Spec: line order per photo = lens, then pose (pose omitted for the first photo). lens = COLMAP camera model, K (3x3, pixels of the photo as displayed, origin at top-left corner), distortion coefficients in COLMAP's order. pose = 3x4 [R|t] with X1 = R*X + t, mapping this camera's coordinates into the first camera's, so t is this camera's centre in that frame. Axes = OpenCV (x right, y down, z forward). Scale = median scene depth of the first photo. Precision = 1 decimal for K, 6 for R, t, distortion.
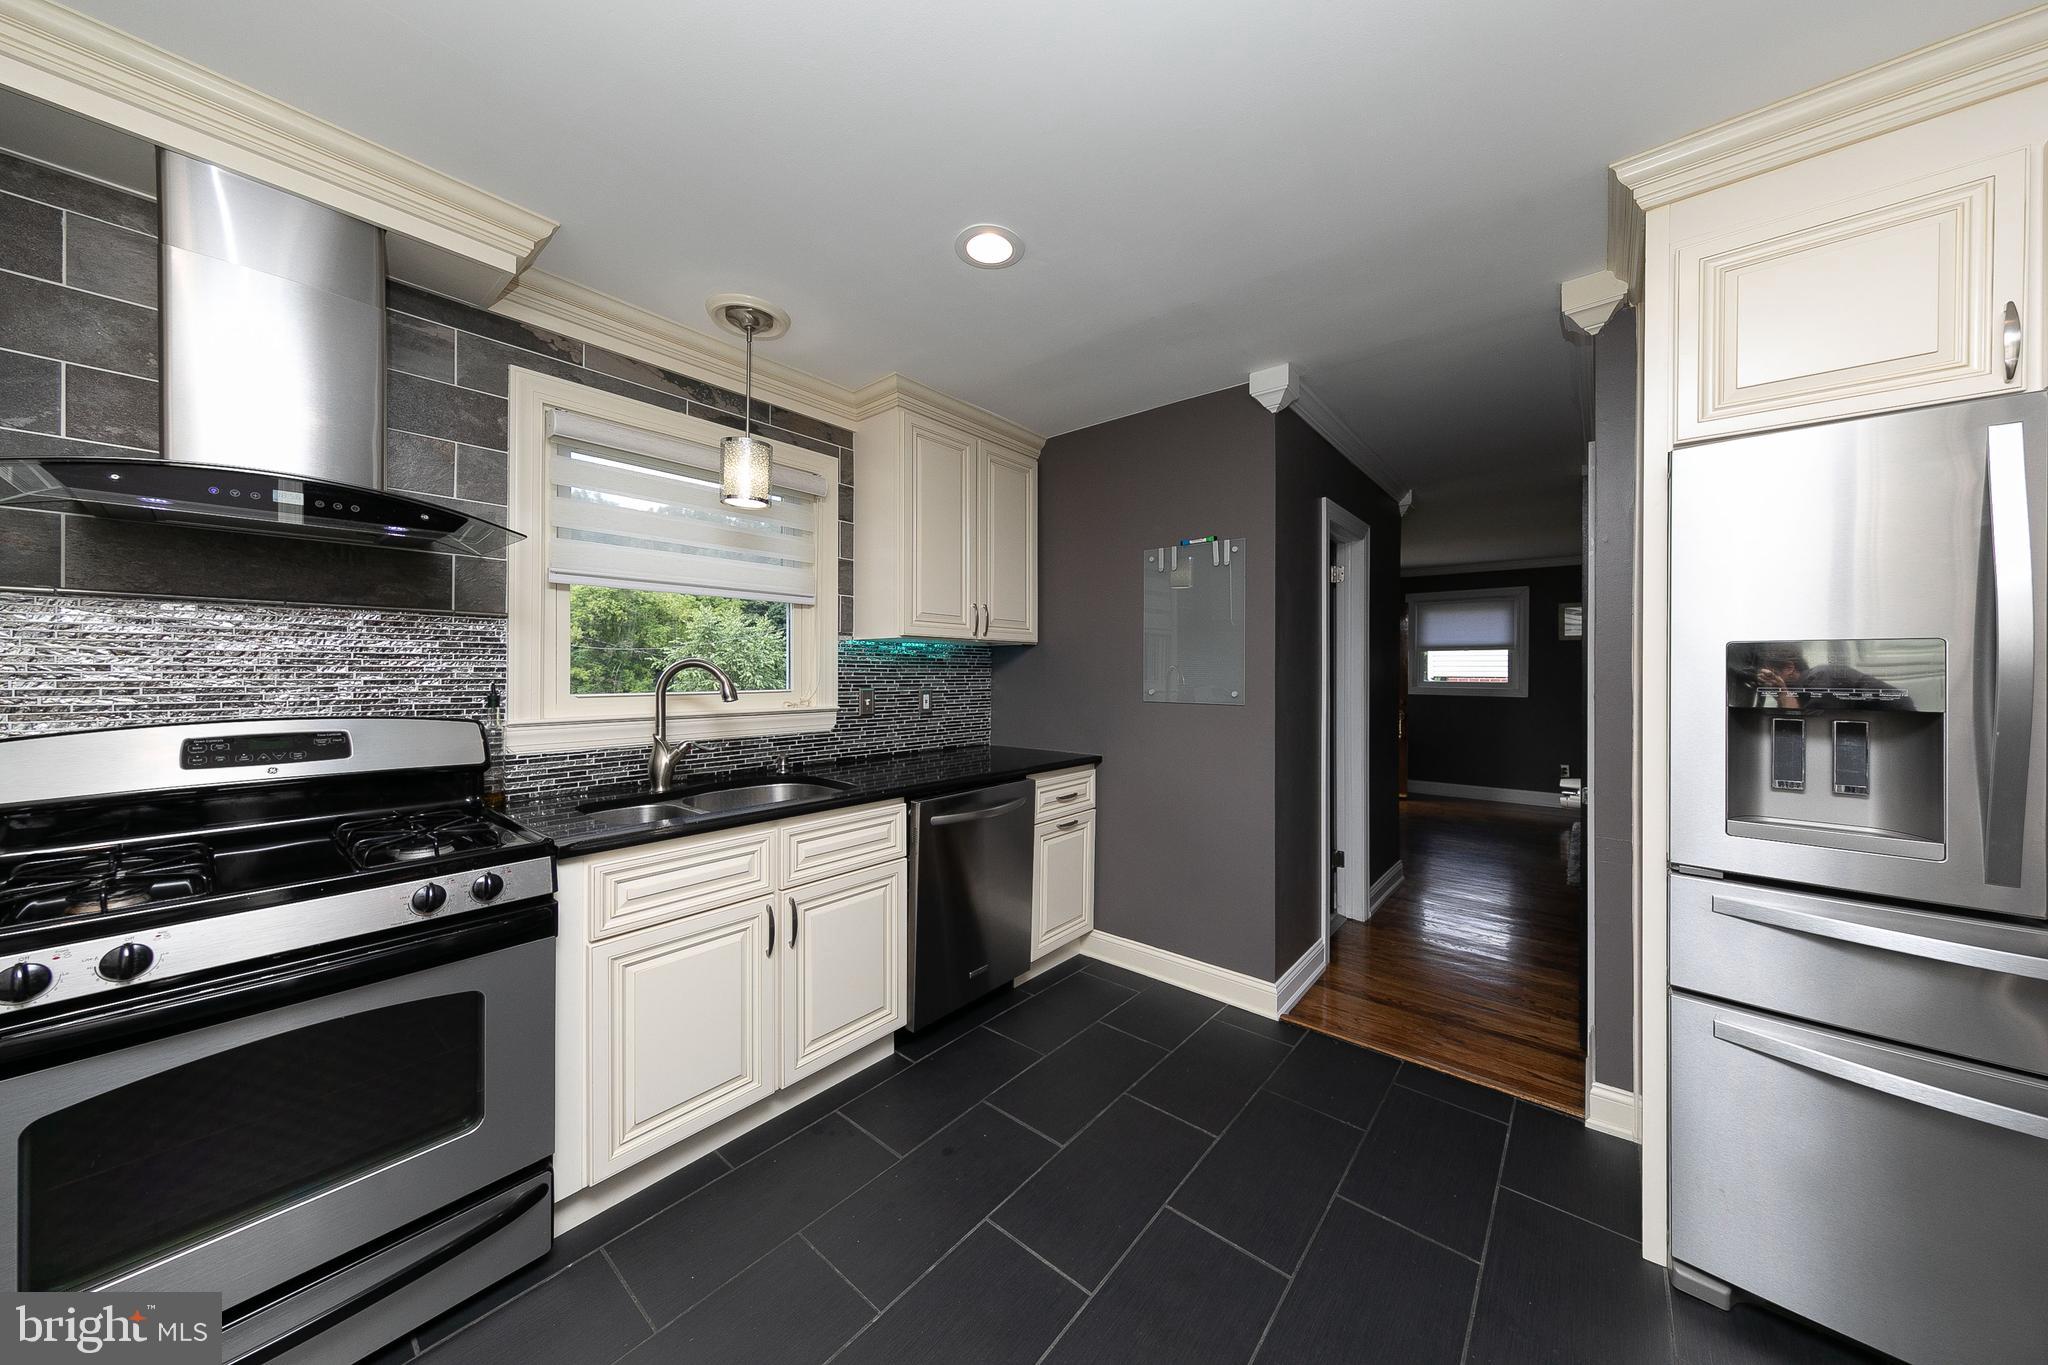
lens RADIAL K [[658.5, 0, 1040.1], [0, 658.5, 671.3], [0, 0, 1]] dist [0.001373, 0.000015]
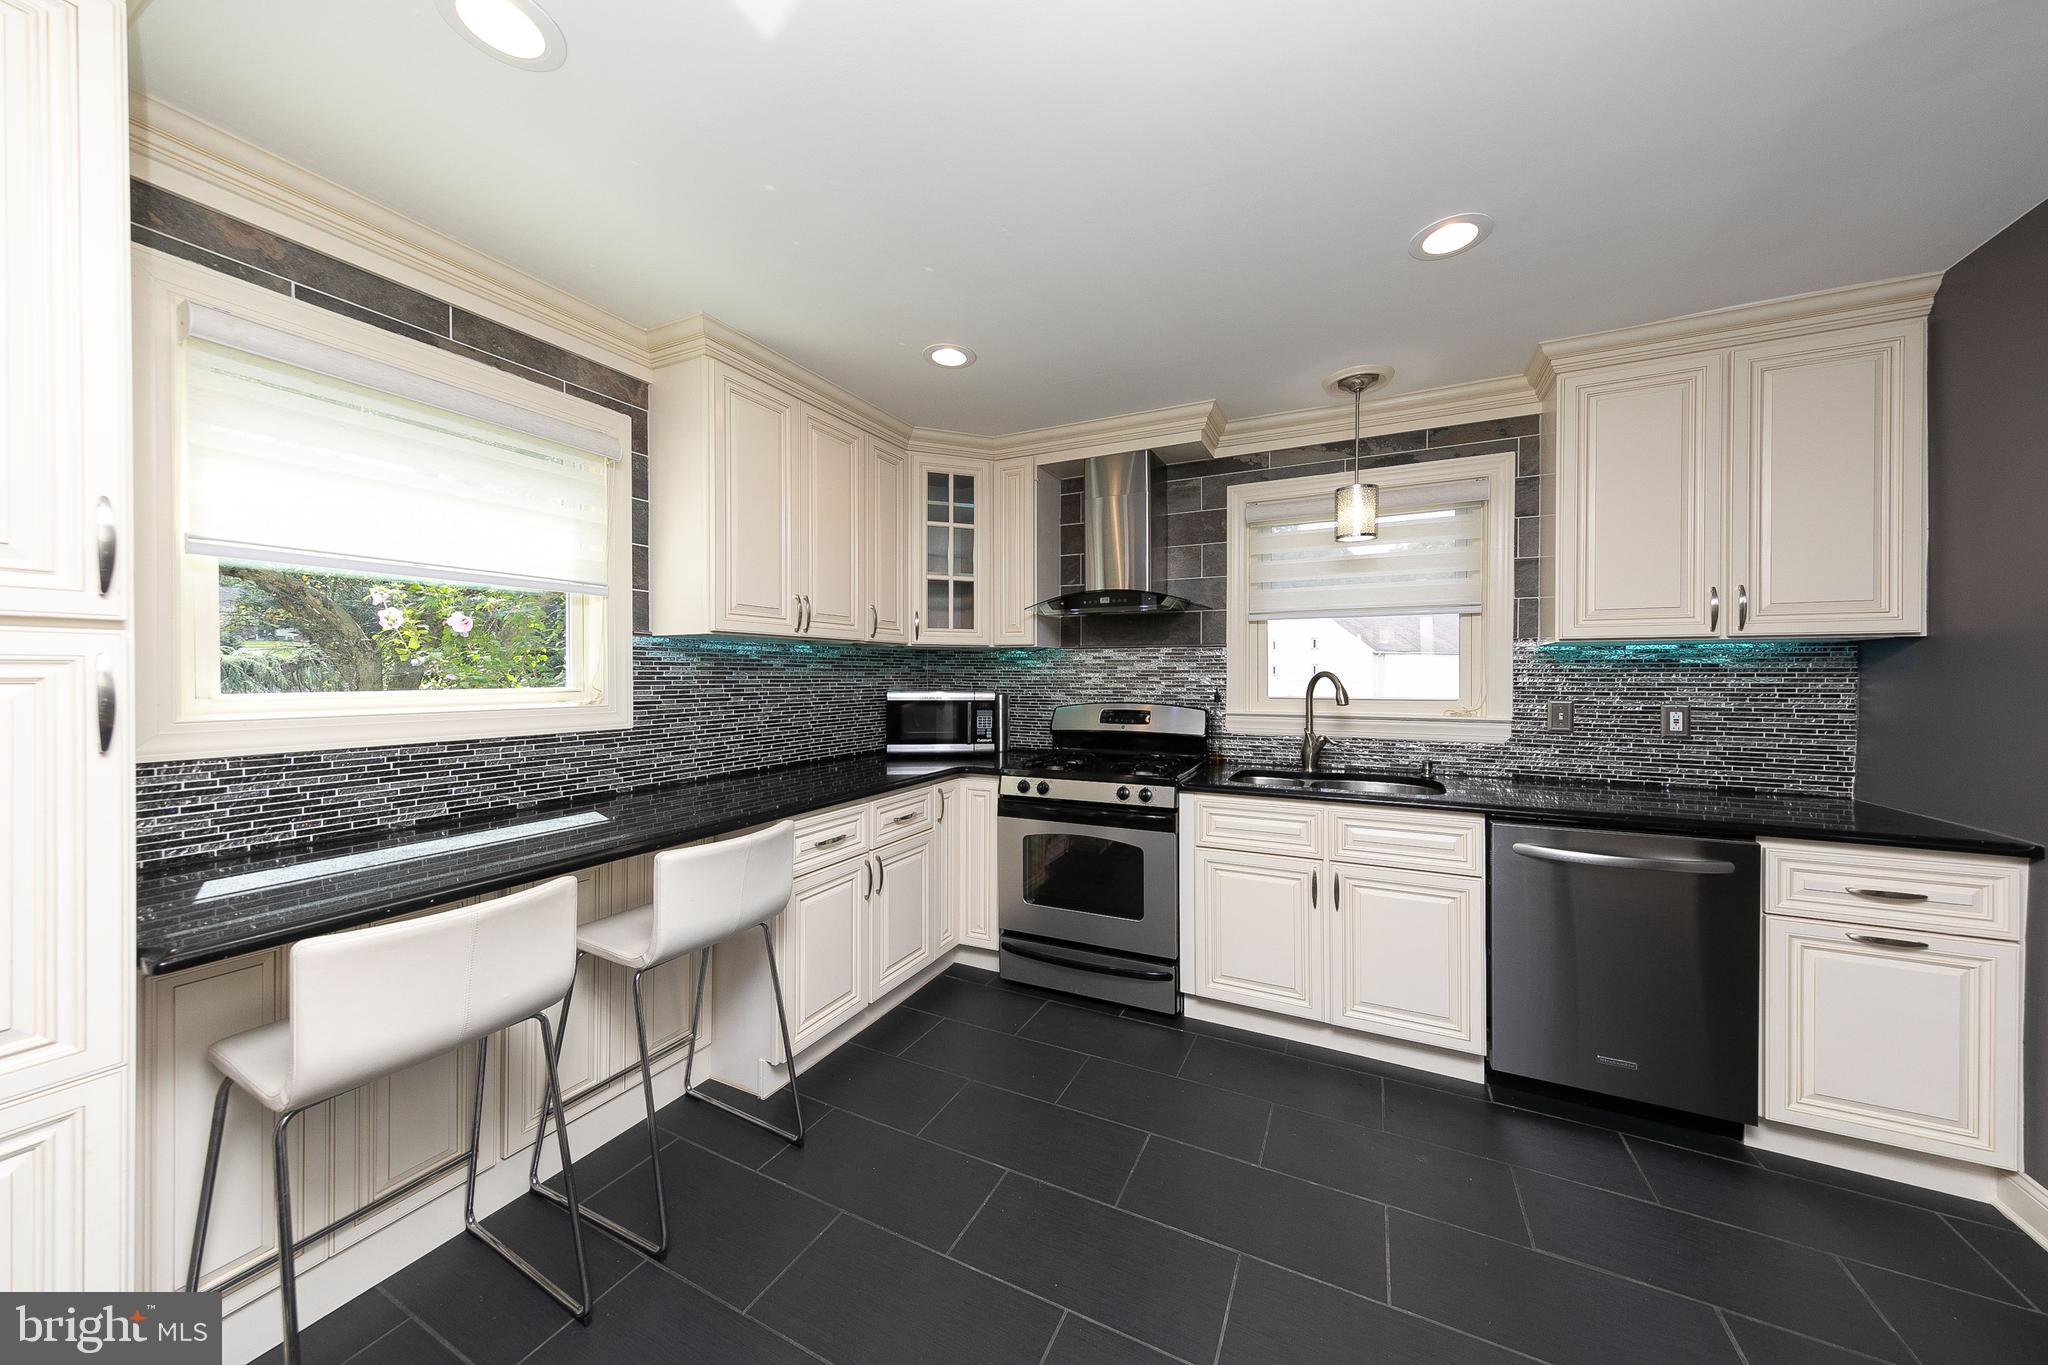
lens RADIAL K [[671.6, 0, 1031.2], [0, 671.6, 680.8], [0, 0, 1]] dist [0.004551, -0.000045]
pose [[0.238194, 0.002892, -0.971213, 0.586571], [-0.001887, 0.999995, 0.002515, -0.001353], [0.971216, 0.001234, 0.238198, 0.143608]]
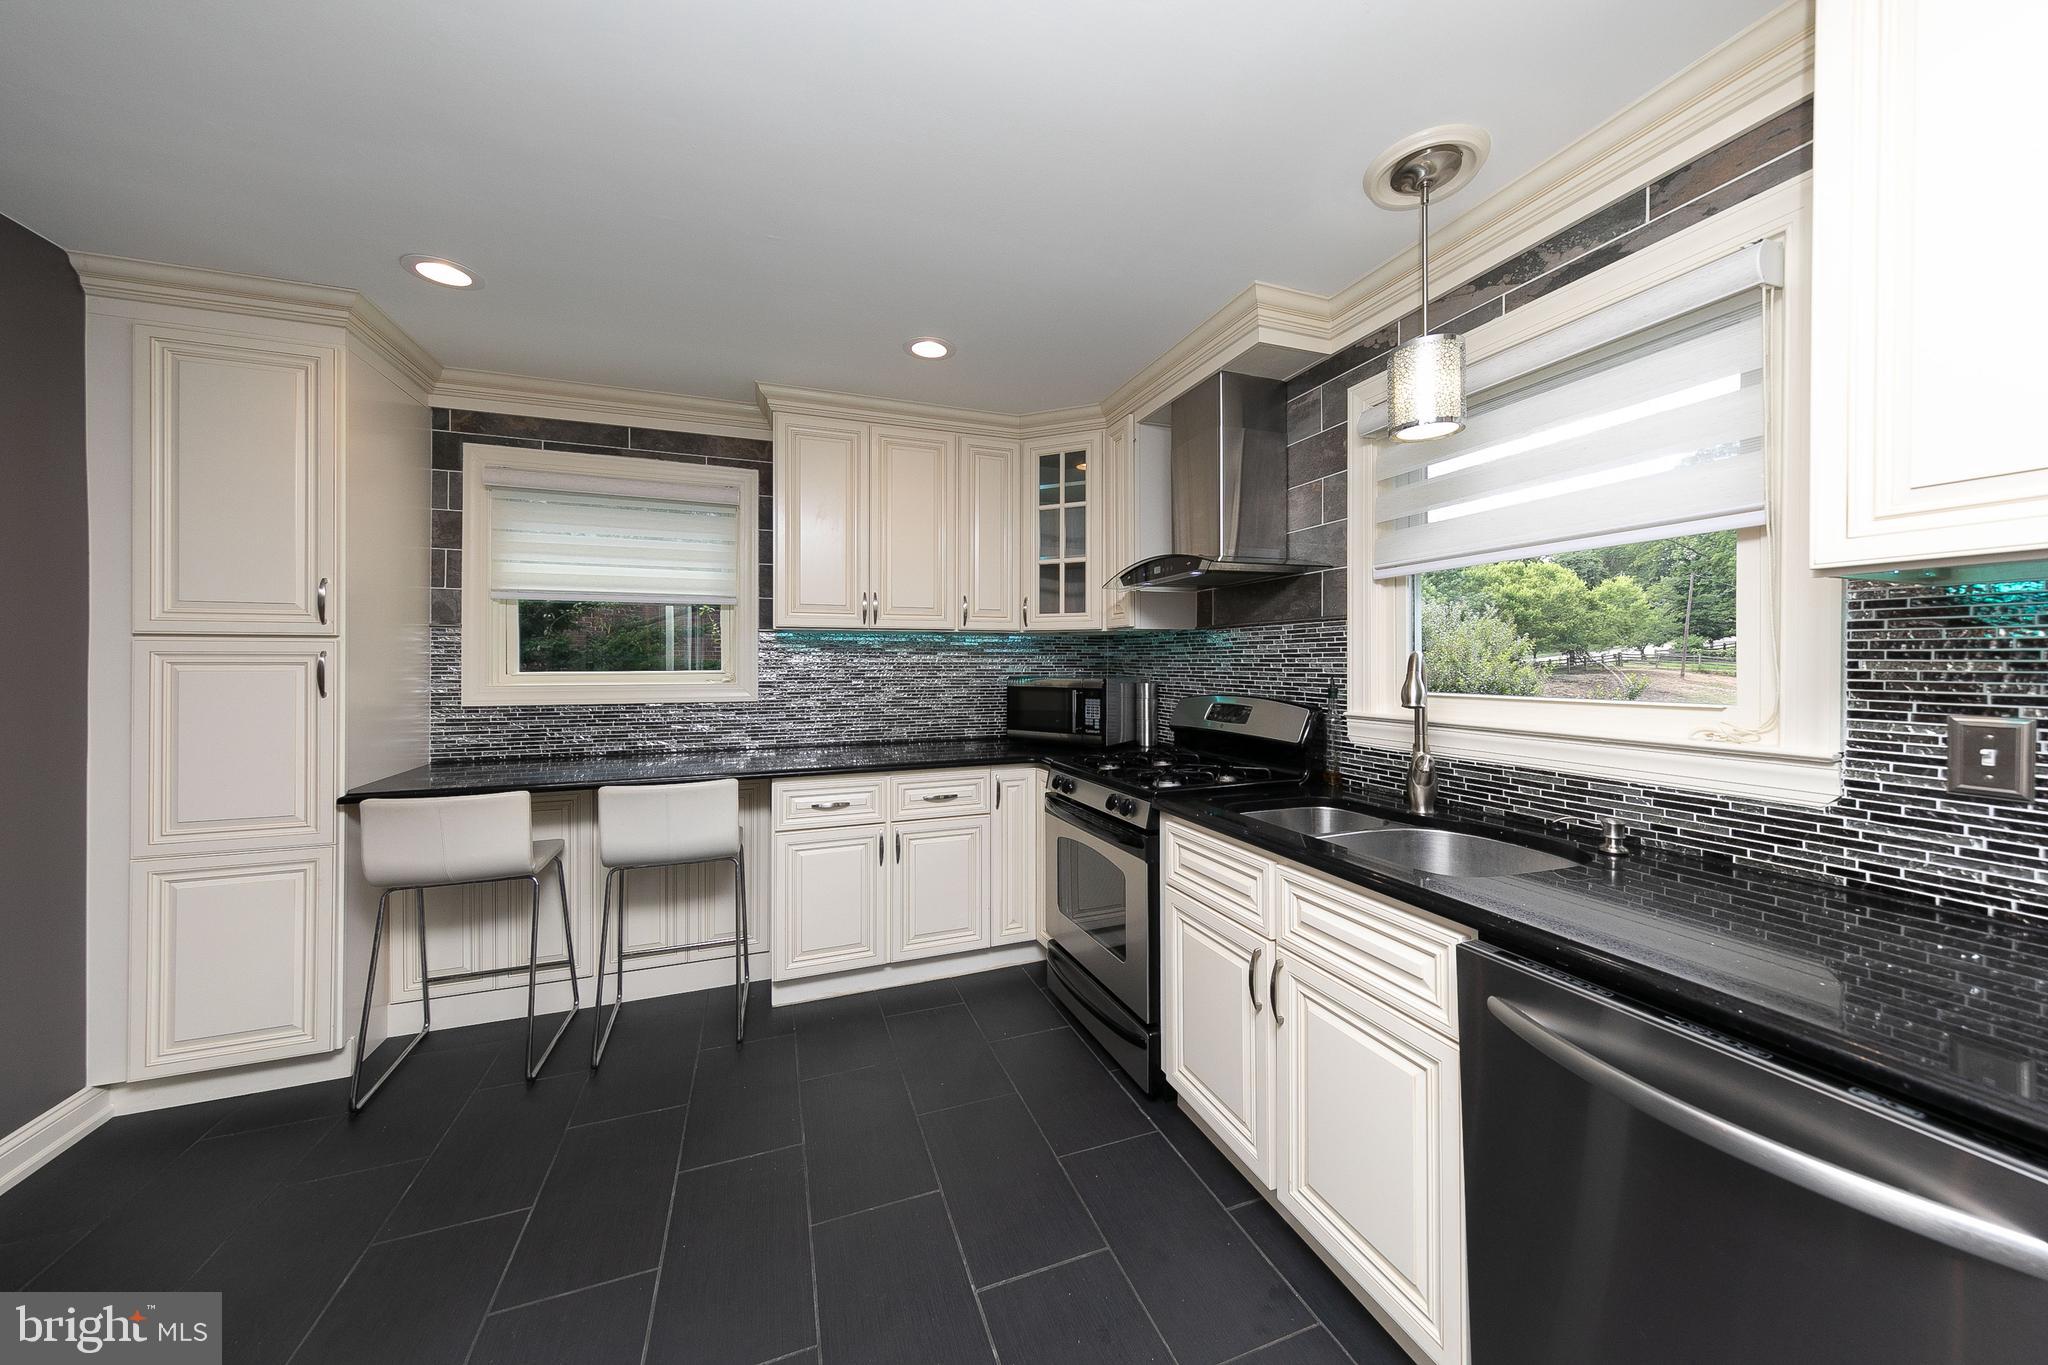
lens RADIAL K [[672.4, 0, 1045.3], [0, 672.4, 665.3], [0, 0, 1]] dist [0.000623, -0.000029]
pose [[-0.467159, -0.003152, -0.884168, 0.384478], [-0.004025, 0.999991, -0.001438, 0.000777], [0.884164, 0.002887, -0.467168, 0.972722]]
